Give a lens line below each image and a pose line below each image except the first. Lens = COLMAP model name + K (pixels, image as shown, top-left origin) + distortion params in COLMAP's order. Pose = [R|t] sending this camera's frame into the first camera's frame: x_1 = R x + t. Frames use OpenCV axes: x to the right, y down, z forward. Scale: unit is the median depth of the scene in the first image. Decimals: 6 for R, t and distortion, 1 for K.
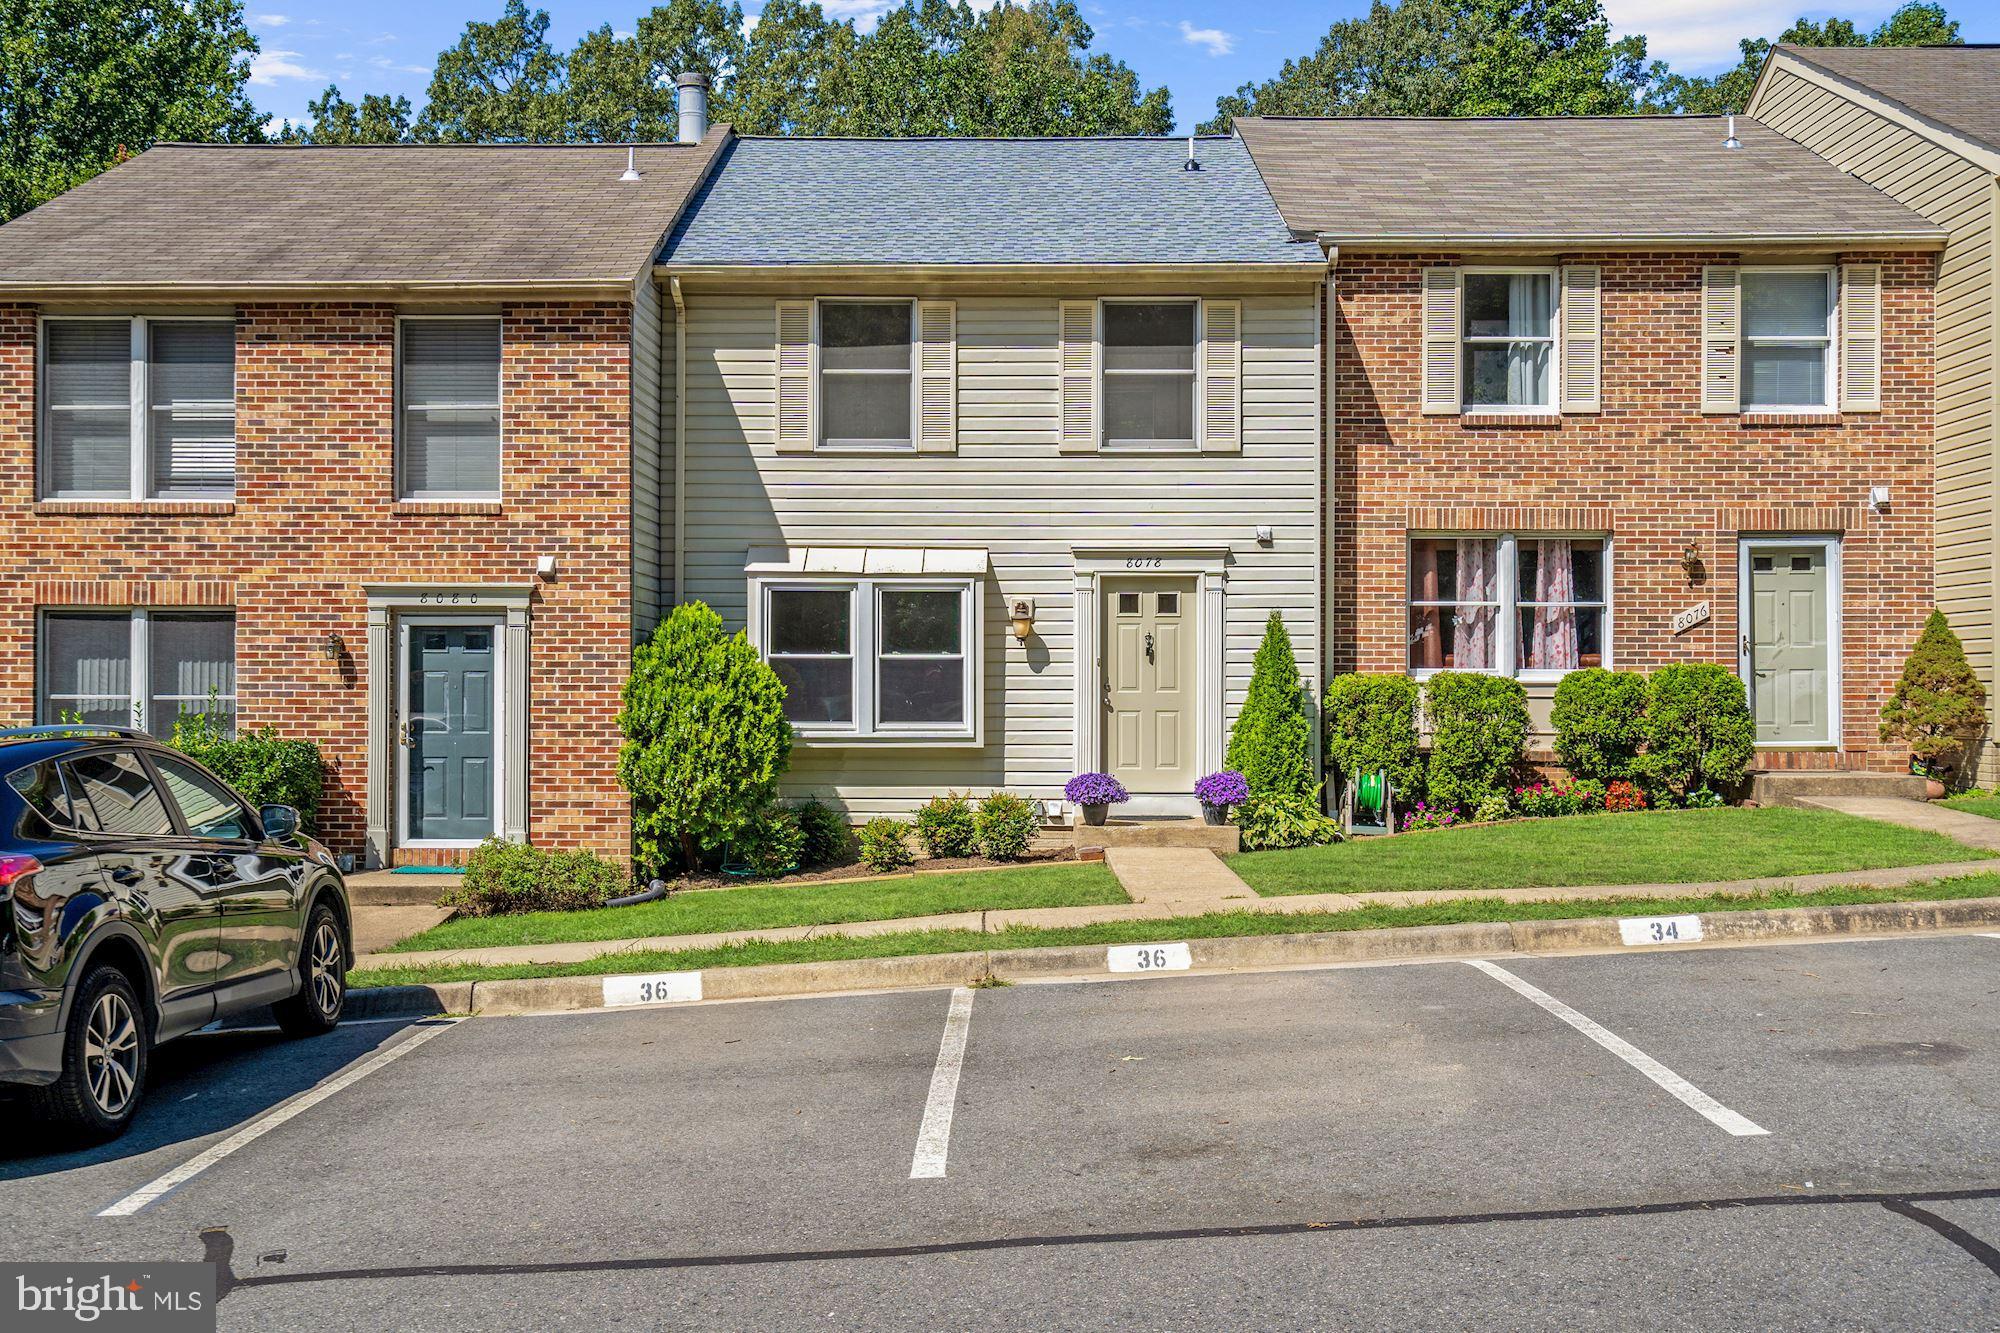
lens RADIAL K [[1992.5, 0, 999.9], [0, 1992.5, 541.4], [0, 0, 1]] dist [0.017526, -0.007674]
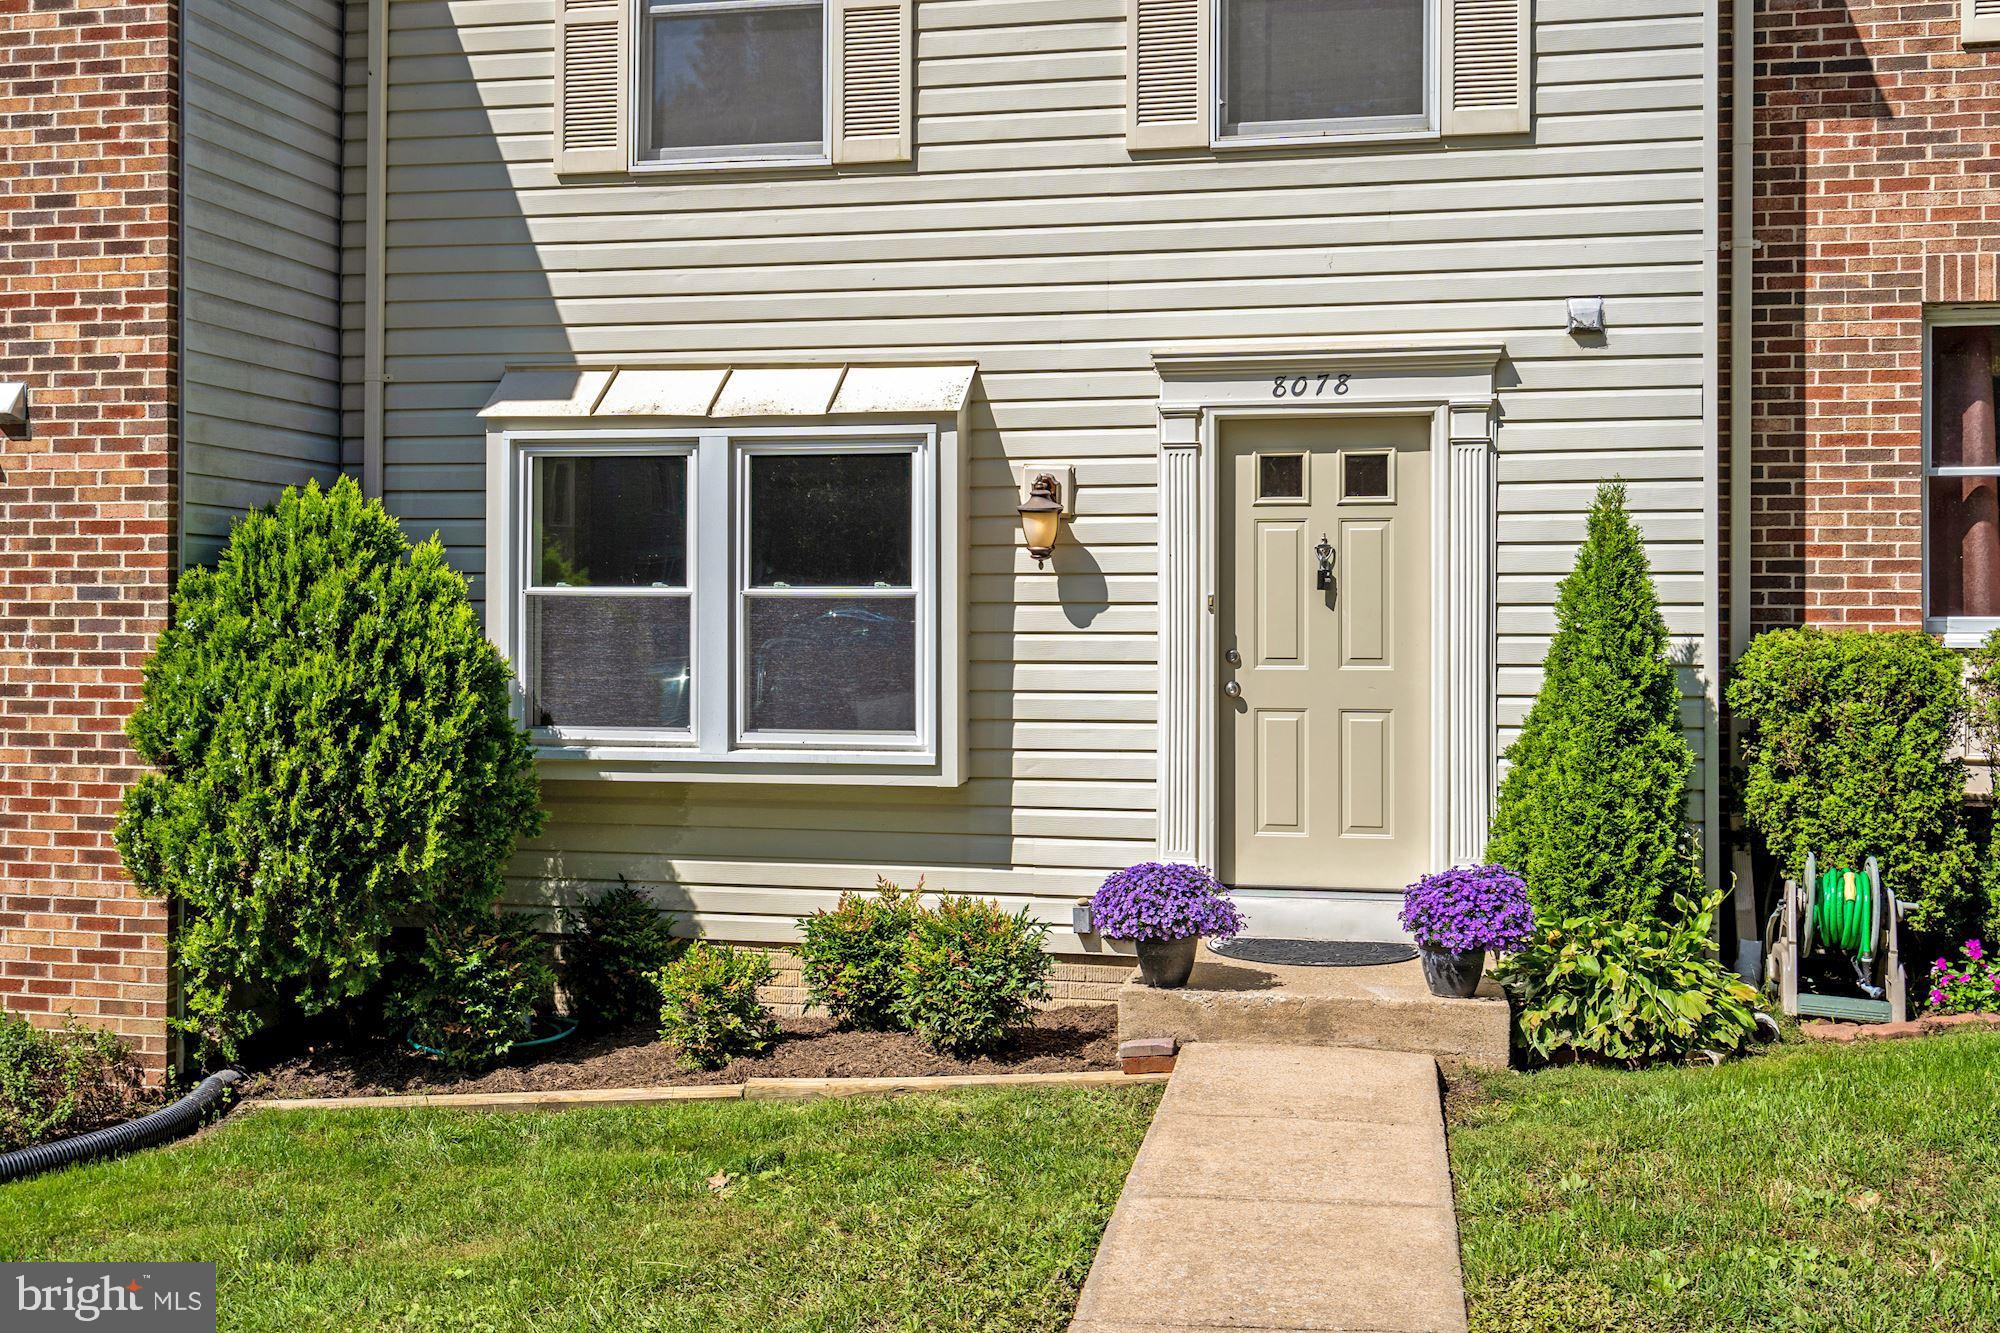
lens RADIAL K [[1992.5, 0, 999.9], [0, 1992.5, 541.4], [0, 0, 1]] dist [0.017526, -0.007674]
pose [[0.982026, -0.006298, -0.188639, 0.089314], [0.012352, 0.999445, 0.030936, 0.031718], [0.188340, -0.032710, 0.981559, 0.544957]]
